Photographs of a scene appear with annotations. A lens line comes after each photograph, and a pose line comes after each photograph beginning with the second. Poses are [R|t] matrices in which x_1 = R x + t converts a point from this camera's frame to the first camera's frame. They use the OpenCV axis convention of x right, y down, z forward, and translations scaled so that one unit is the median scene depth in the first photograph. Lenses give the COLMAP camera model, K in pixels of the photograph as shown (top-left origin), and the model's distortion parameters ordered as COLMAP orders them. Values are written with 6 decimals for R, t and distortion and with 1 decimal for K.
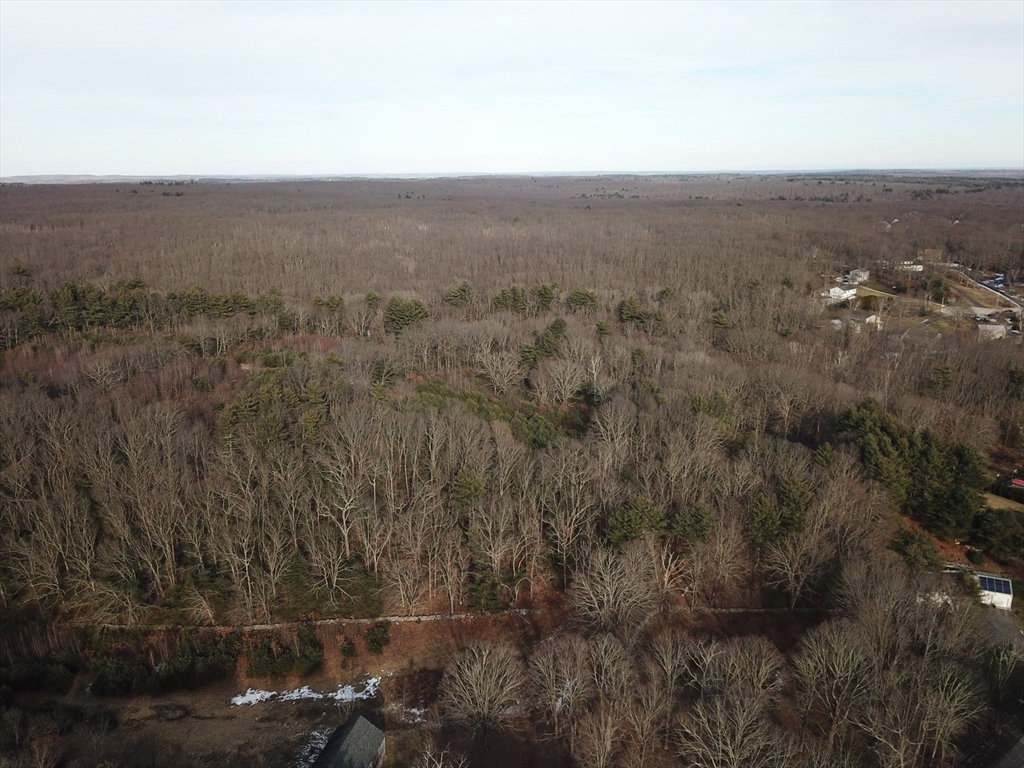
lens RADIAL K [[782.5, 0, 516.2], [0, 782.5, 382.1], [0, 0, 1]] dist [0.016812, -0.015922]
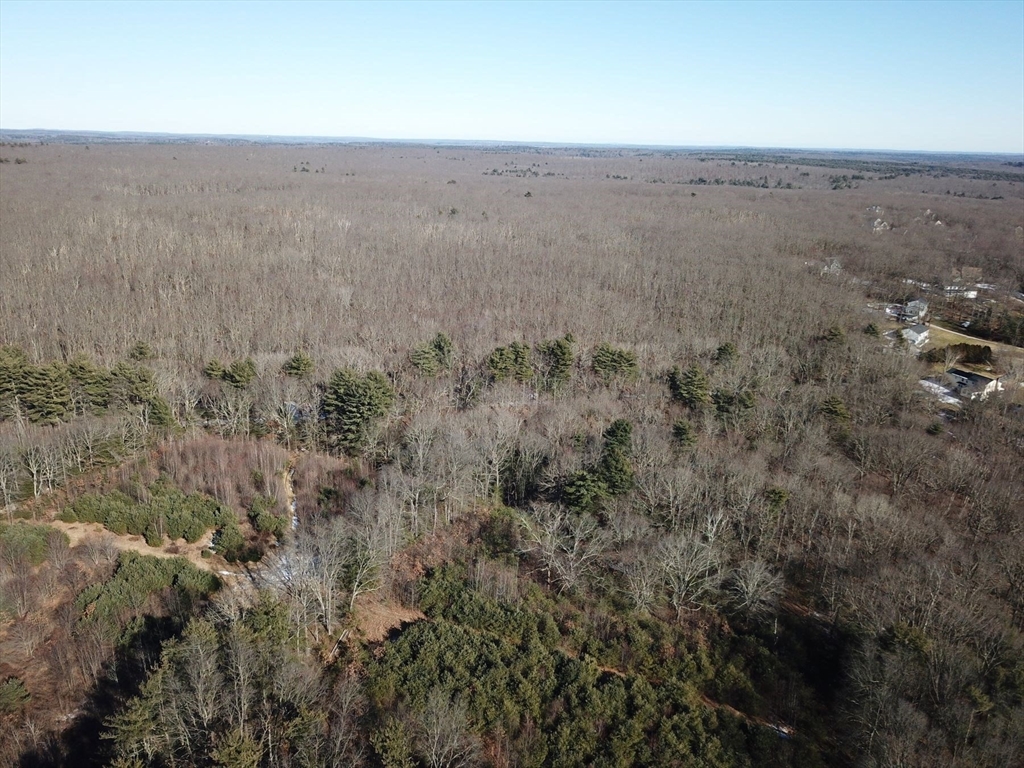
lens RADIAL K [[782.5, 0, 512.6], [0, 782.5, 383.3], [0, 0, 1]] dist [0.016812, -0.015922]
pose [[0.990929, -0.008623, 0.134109, -0.064654], [0.003303, 0.999200, 0.039847, -0.076863], [-0.134345, -0.039042, 0.990165, 0.221341]]
